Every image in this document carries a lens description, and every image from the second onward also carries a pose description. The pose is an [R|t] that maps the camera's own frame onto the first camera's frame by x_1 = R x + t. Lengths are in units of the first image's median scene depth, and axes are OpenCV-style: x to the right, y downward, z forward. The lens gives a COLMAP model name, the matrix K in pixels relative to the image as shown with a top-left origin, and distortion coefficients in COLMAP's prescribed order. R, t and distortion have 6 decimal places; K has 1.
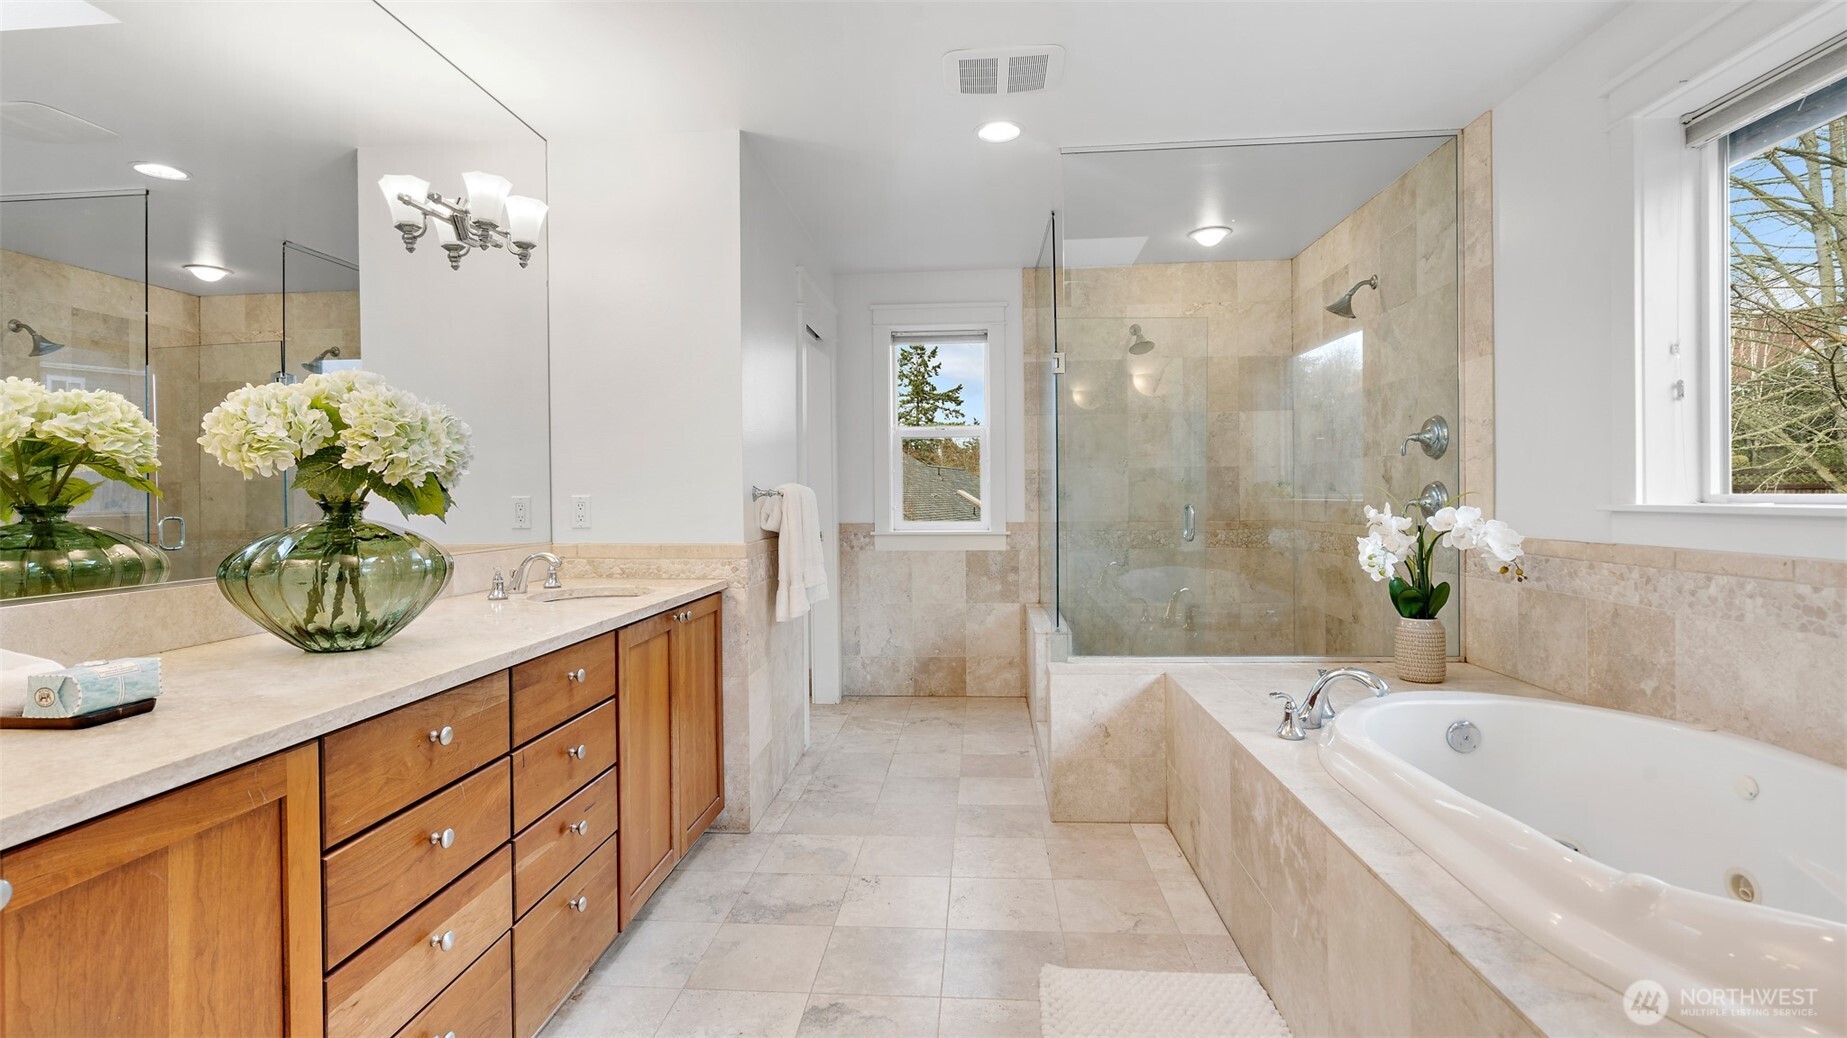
lens RADIAL K [[843.8, 0, 920.6], [0, 843.8, 505.9], [0, 0, 1]] dist [-0.007128, 0.002464]
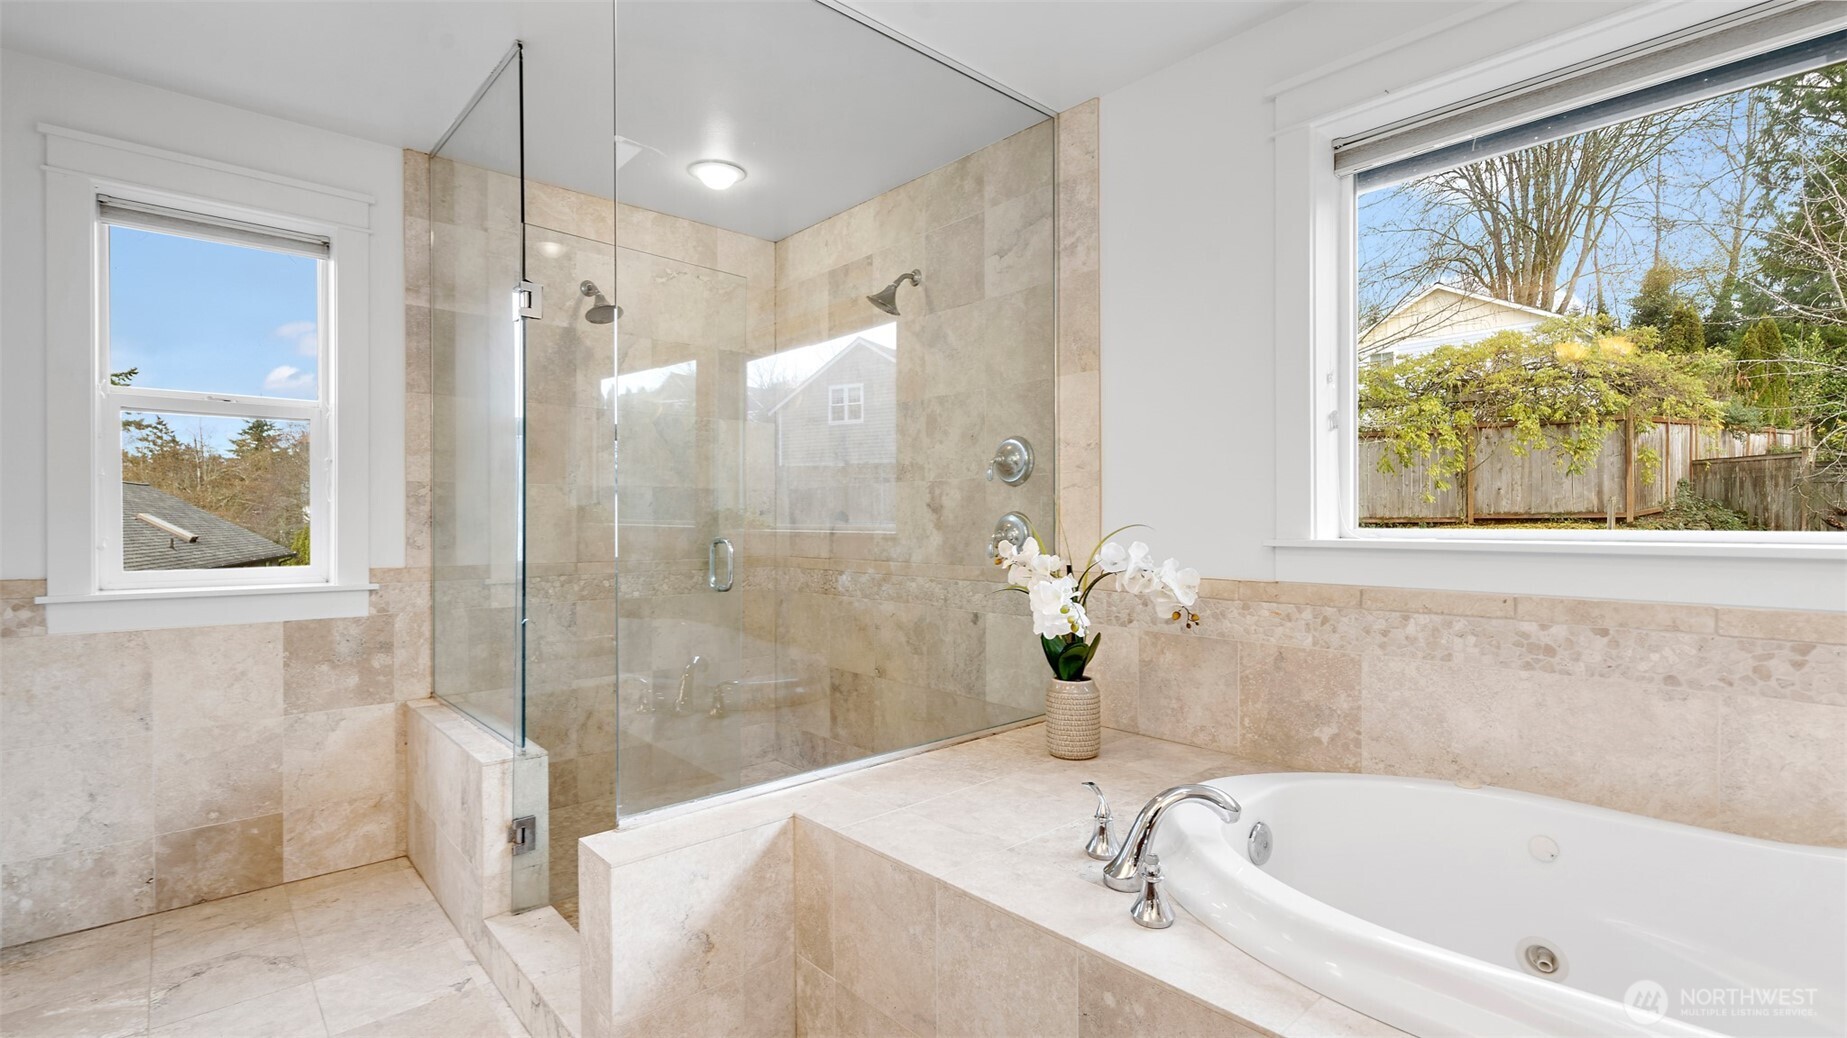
lens RADIAL K [[843.8, 0, 927.8], [0, 843.8, 525.6], [0, 0, 1]] dist [-0.007128, 0.002464]
pose [[0.690031, 0.005682, 0.723758, -0.080266], [0.001924, 0.999951, -0.009685, -0.006056], [-0.723778, 0.008075, 0.689986, 0.449960]]
